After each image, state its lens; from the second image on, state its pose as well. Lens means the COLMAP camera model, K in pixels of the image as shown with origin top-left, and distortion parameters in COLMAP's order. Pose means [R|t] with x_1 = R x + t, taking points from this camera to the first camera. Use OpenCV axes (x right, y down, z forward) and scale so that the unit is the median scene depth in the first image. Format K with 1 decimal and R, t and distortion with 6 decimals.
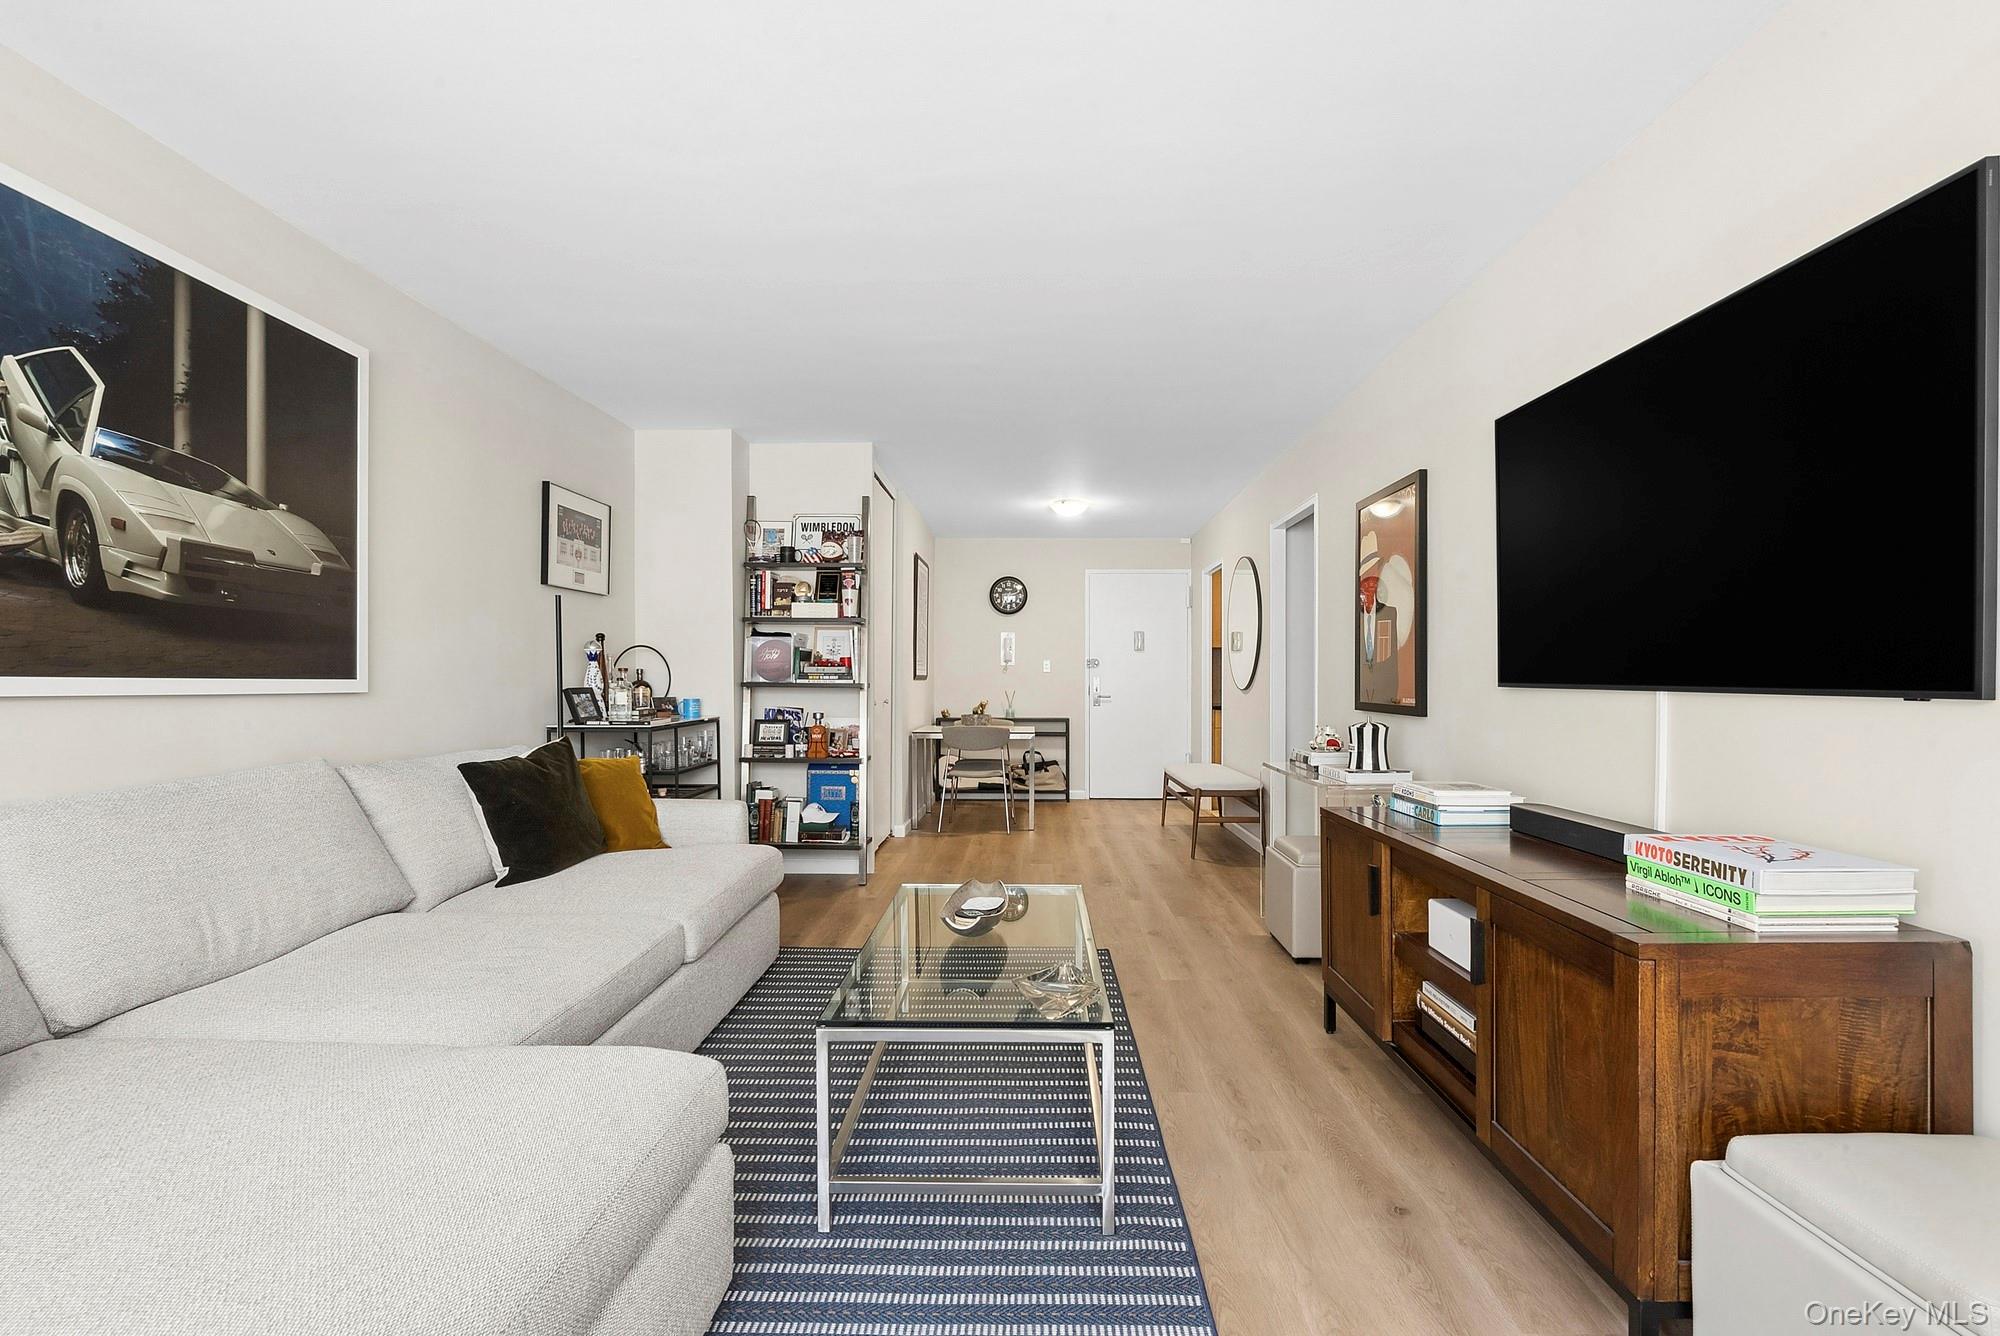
lens RADIAL K [[921.4, 0, 996.4], [0, 921.4, 675.4], [0, 0, 1]] dist [-0.001261, -0.000060]
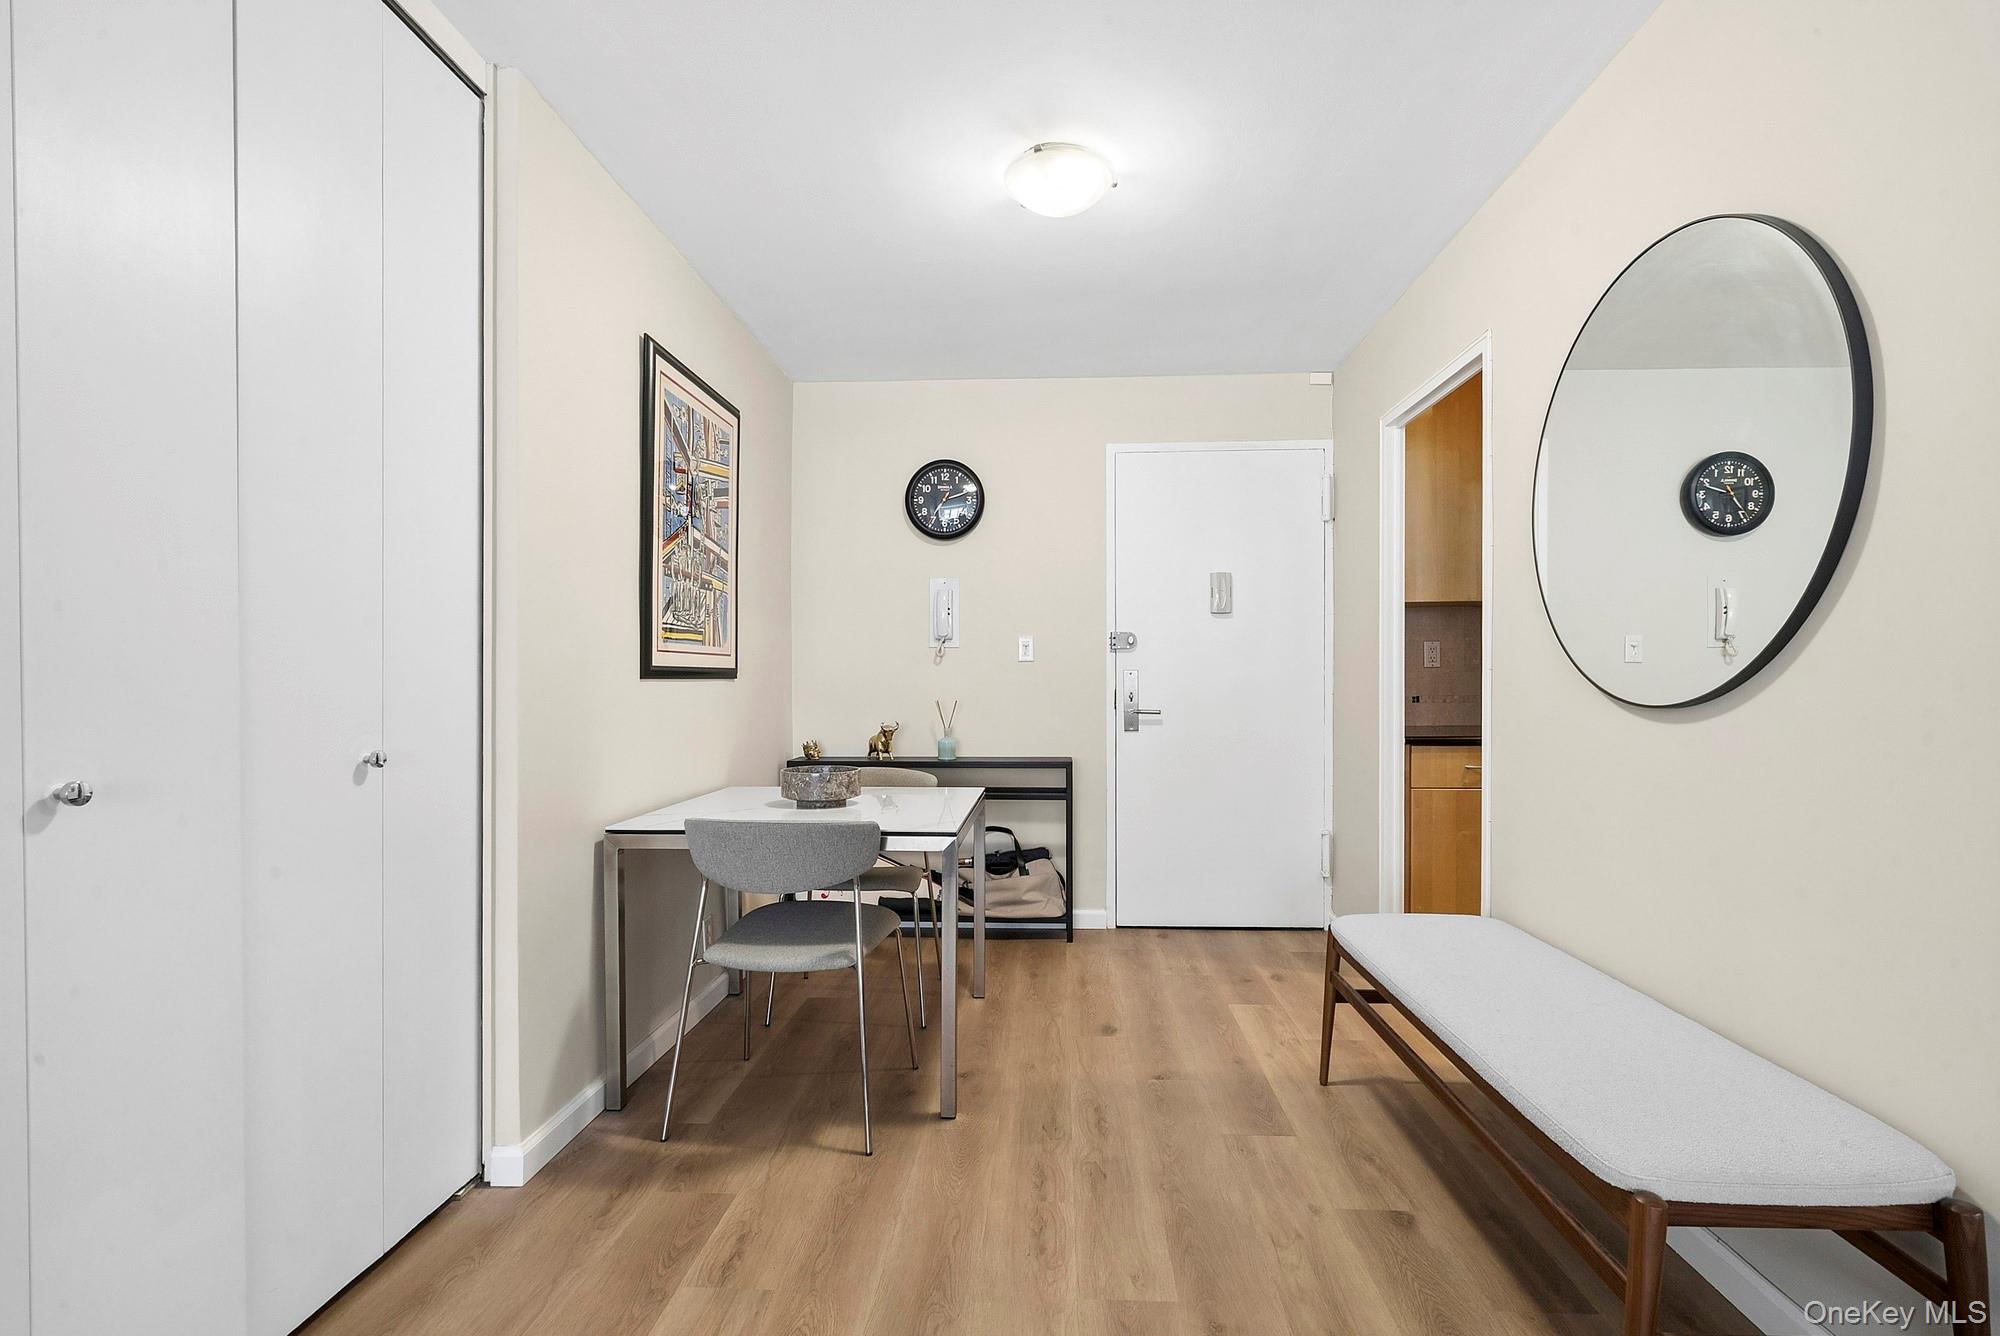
lens RADIAL K [[921.4, 0, 1006.5], [0, 921.4, 674.5], [0, 0, 1]] dist [-0.001261, -0.000060]
pose [[0.999890, -0.002604, -0.014599, 0.052355], [0.002656, 0.999990, 0.003503, 0.001766], [0.014590, -0.003541, 0.999887, 0.530505]]
